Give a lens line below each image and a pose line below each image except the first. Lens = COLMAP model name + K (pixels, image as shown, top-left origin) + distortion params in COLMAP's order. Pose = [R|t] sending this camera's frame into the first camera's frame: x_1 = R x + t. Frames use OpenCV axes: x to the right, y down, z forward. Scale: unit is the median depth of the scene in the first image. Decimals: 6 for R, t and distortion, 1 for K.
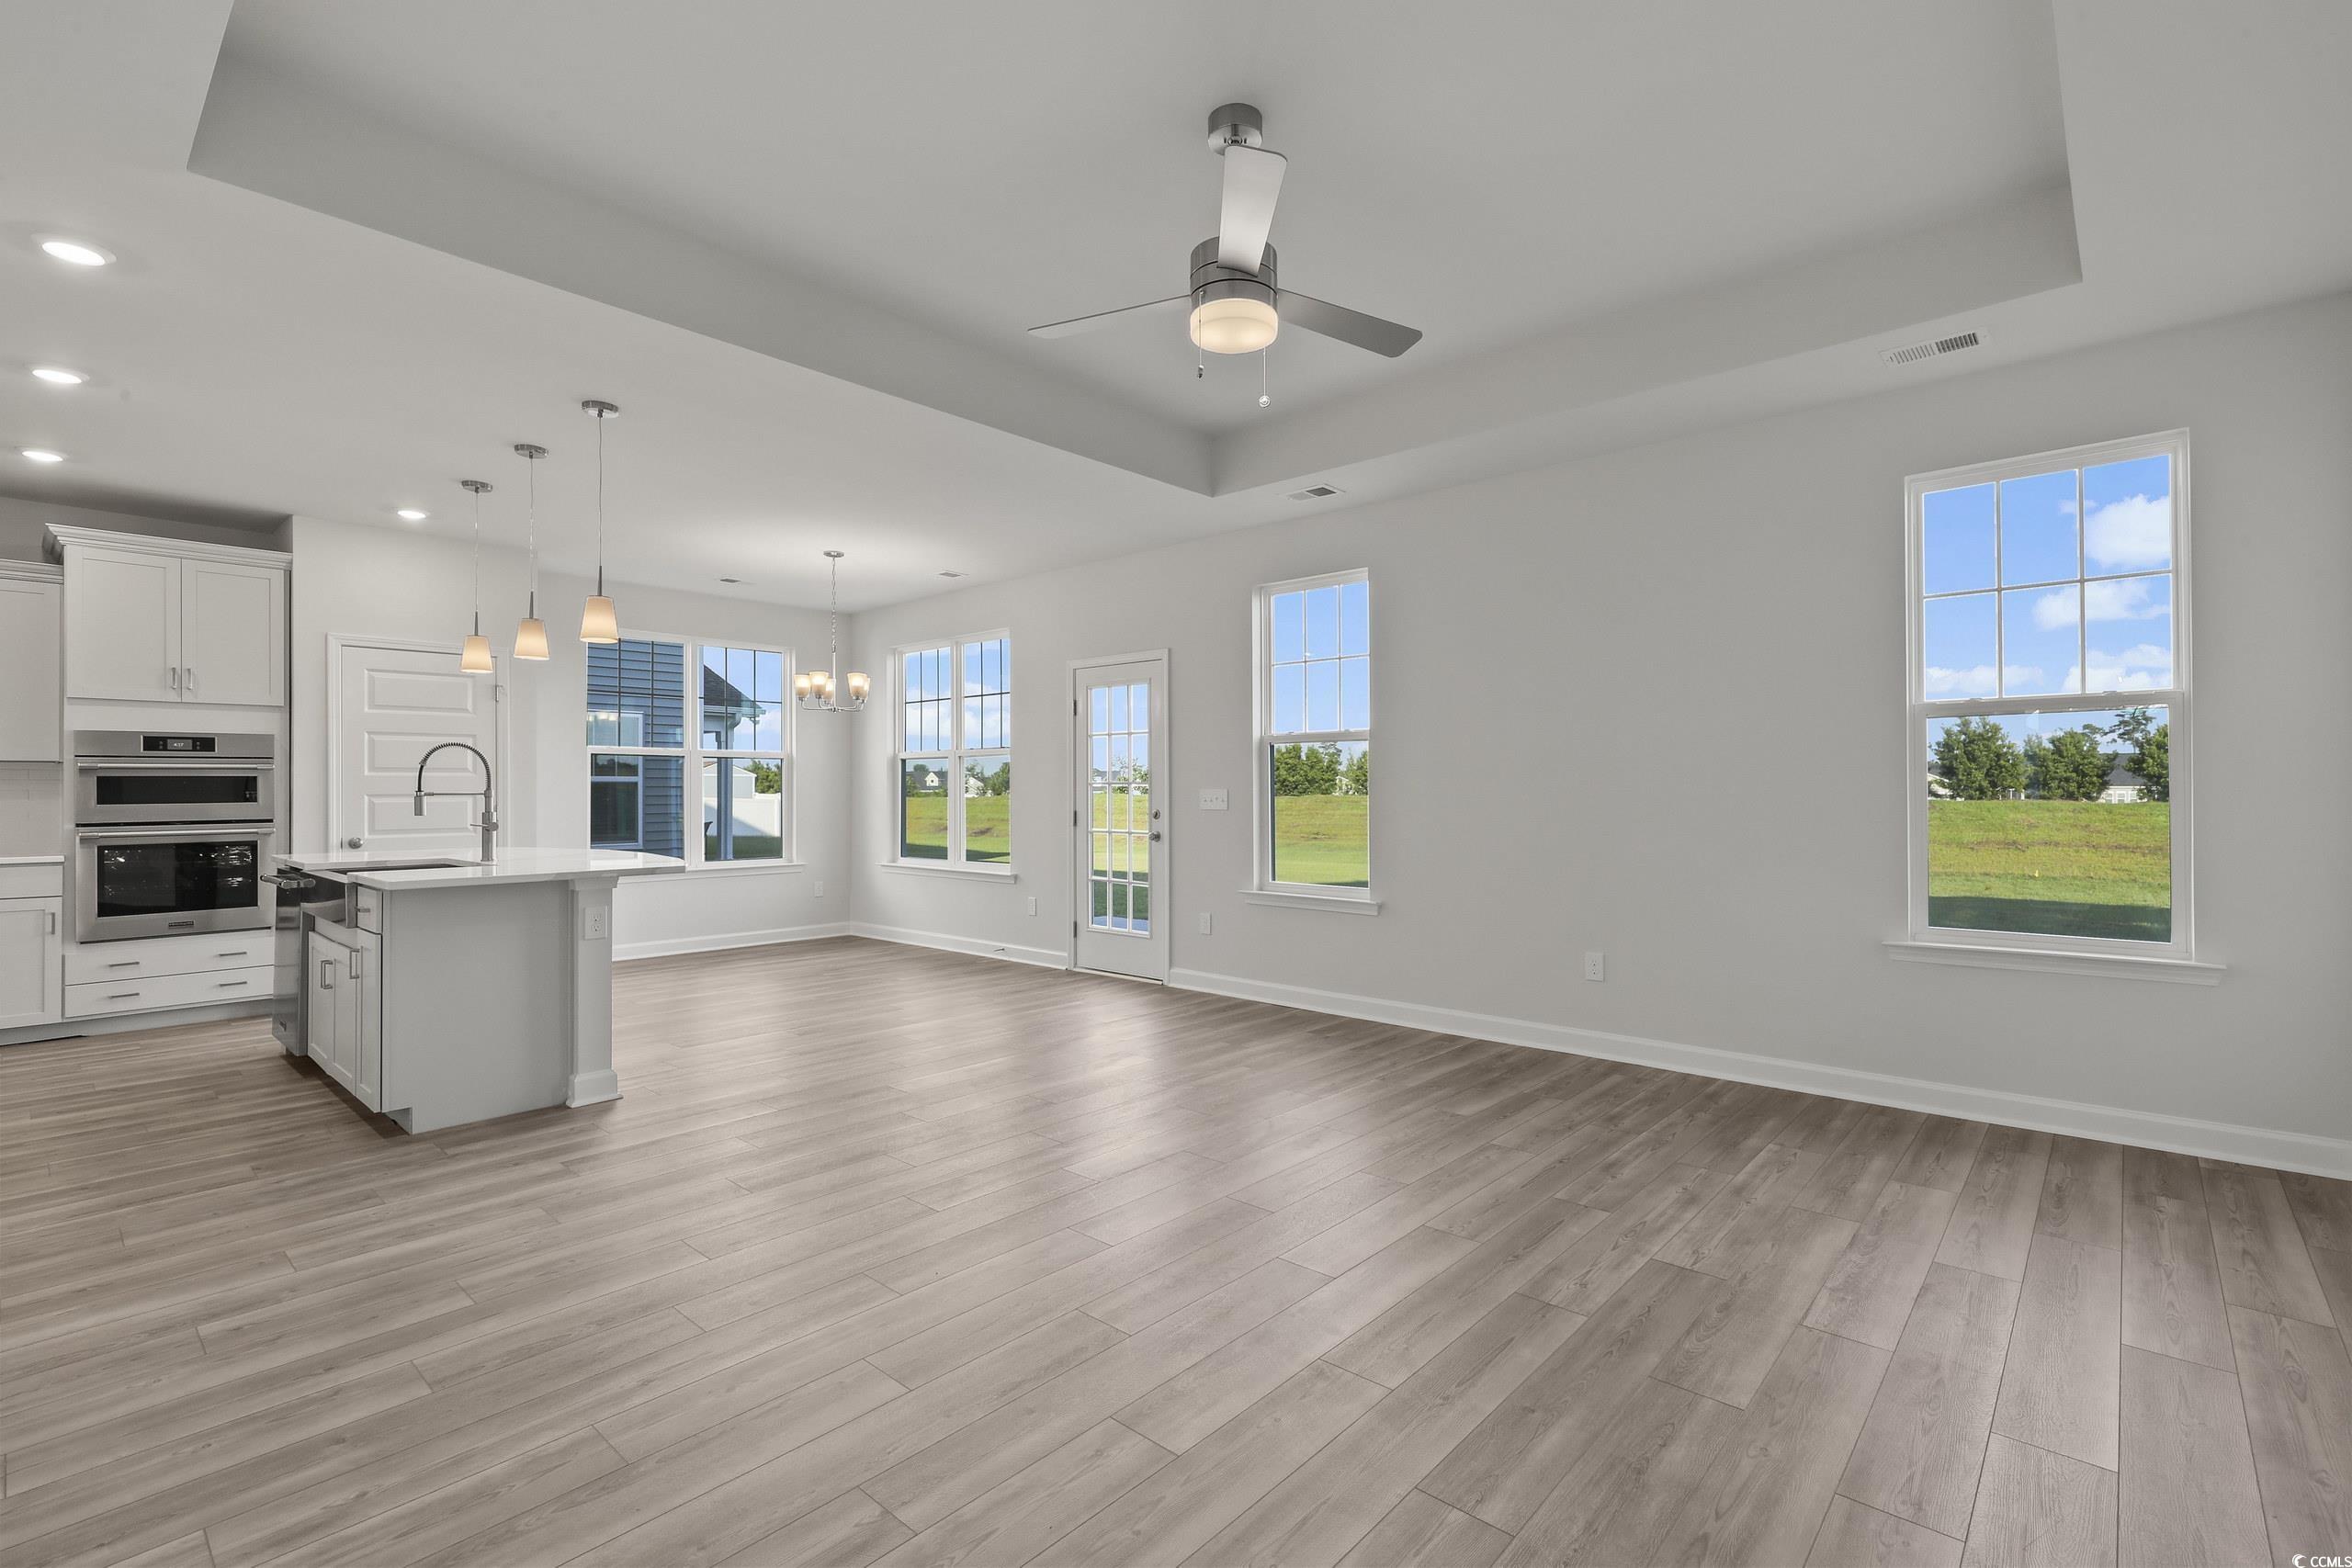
lens RADIAL K [[1058.0, 0, 1176.0], [0, 1058.0, 784.0], [0, 0, 1]] dist [0.003004, -0.000107]
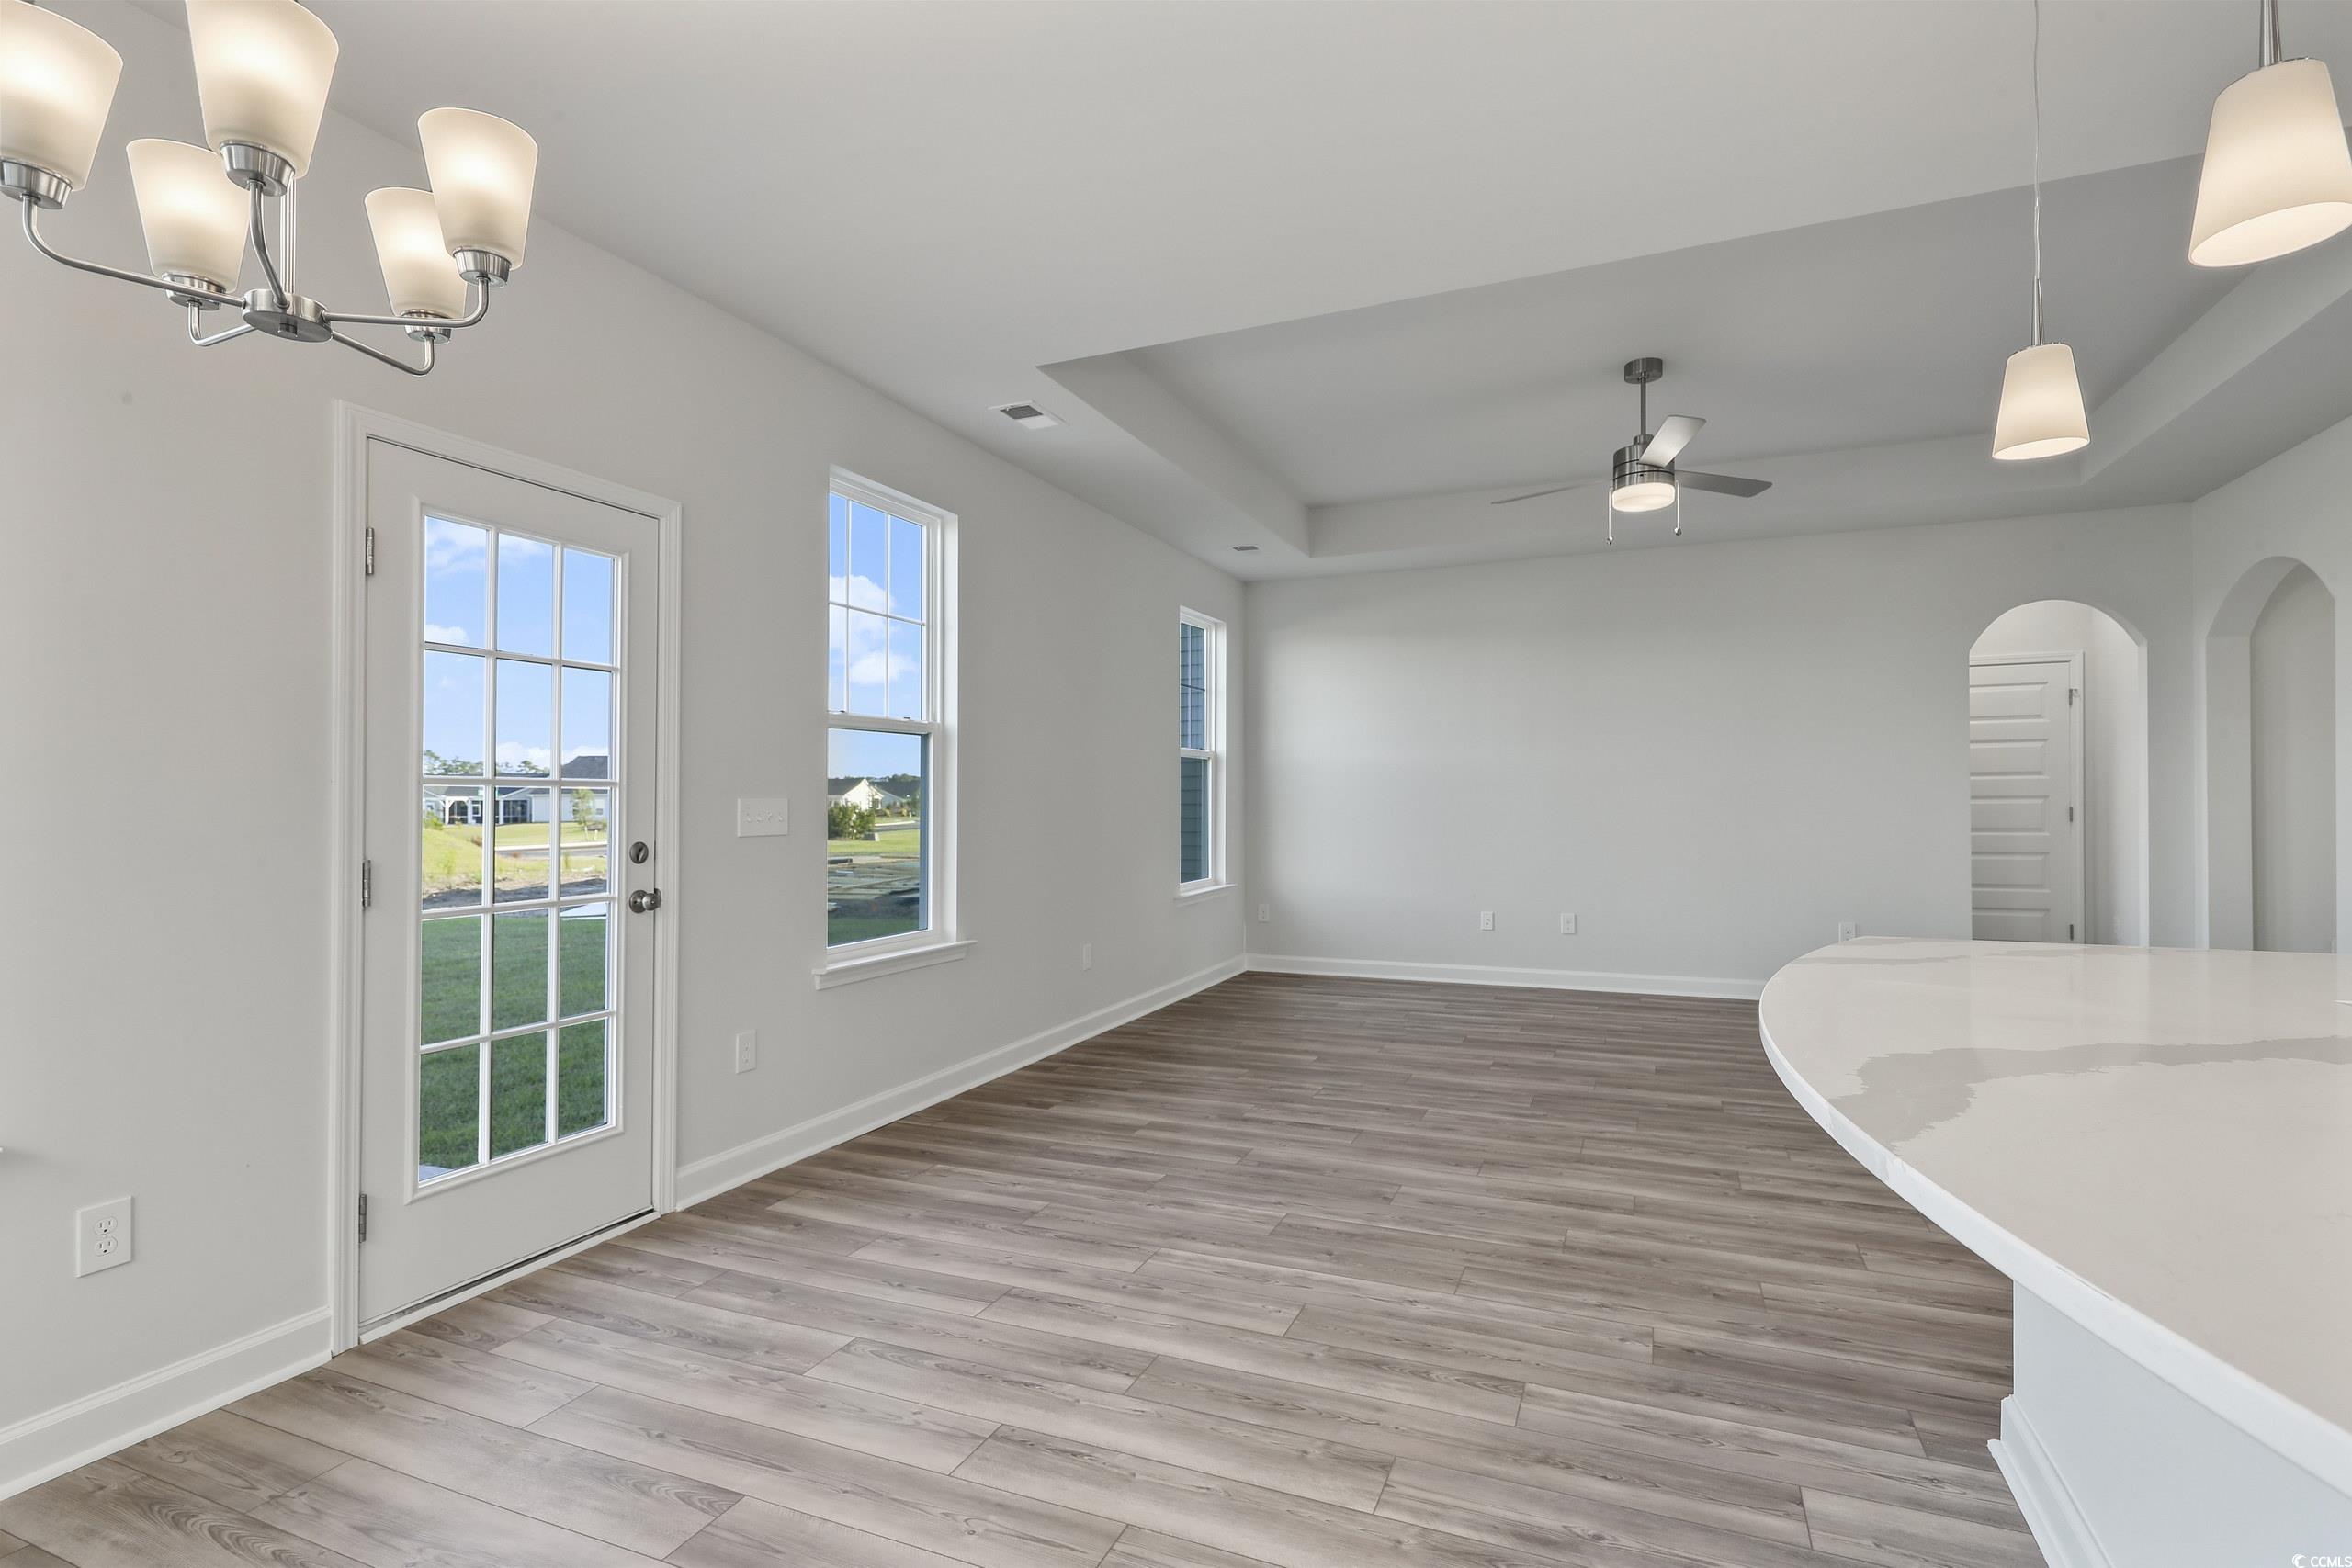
lens RADIAL K [[1115.2, 0, 1176.0], [0, 1115.2, 784.0], [0, 0, 1]] dist [0.002366, 0.000120]
pose [[-0.318314, 0.018102, 0.947813, -0.641188], [0.000729, 0.999822, -0.018850, 0.010234], [-0.947985, -0.005309, -0.318270, 1.091687]]
